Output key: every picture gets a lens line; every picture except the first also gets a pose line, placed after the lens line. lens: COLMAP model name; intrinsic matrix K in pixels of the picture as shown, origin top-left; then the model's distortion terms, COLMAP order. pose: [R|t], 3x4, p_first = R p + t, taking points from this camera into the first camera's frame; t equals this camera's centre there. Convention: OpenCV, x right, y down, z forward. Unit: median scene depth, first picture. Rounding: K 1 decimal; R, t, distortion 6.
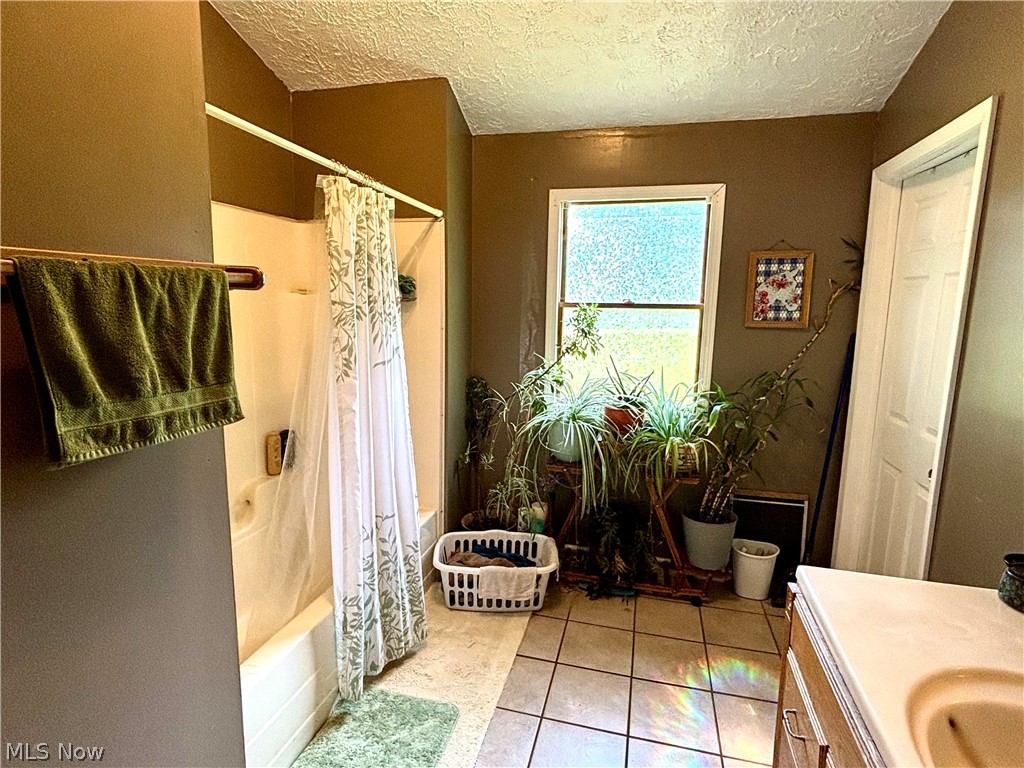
lens RADIAL K [[537.3, 0, 513.3], [0, 537.3, 382.3], [0, 0, 1]] dist [-0.005000, 0.001927]
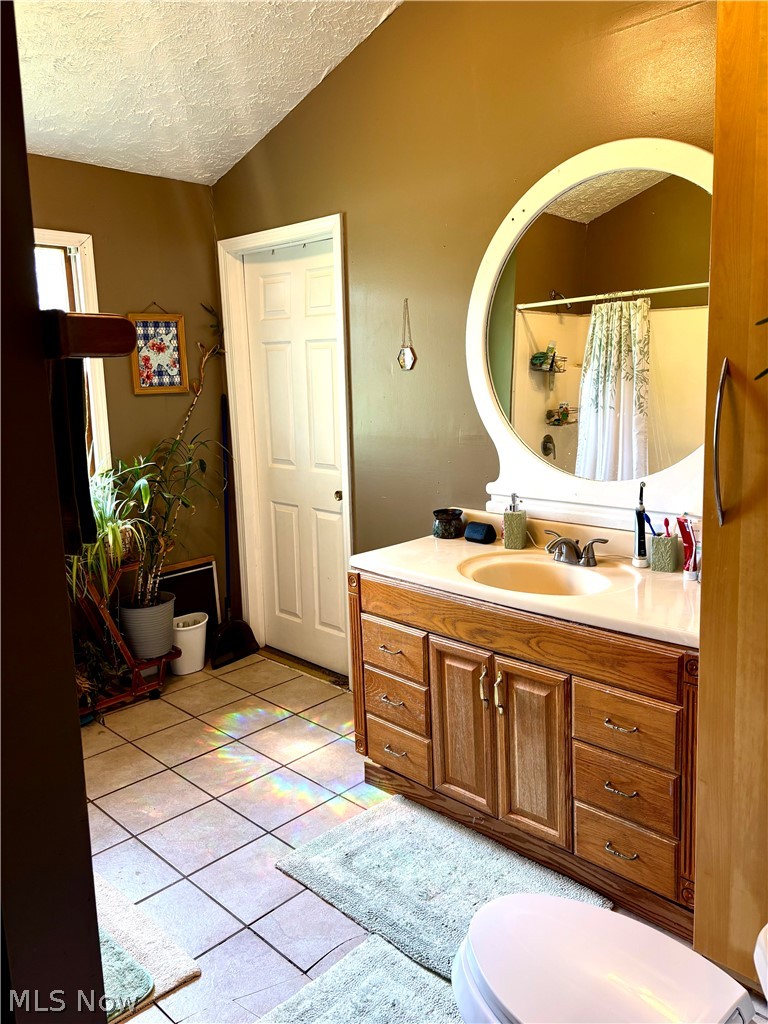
lens RADIAL K [[772.1, 0, 384.1], [0, 772.1, 513.0], [0, 0, 1]] dist [0.009824, -0.007747]
pose [[0.495098, -0.184284, 0.849068, -0.541892], [0.157334, 0.980107, 0.120983, 0.003946], [-0.854473, 0.073689, 0.514243, -0.042750]]
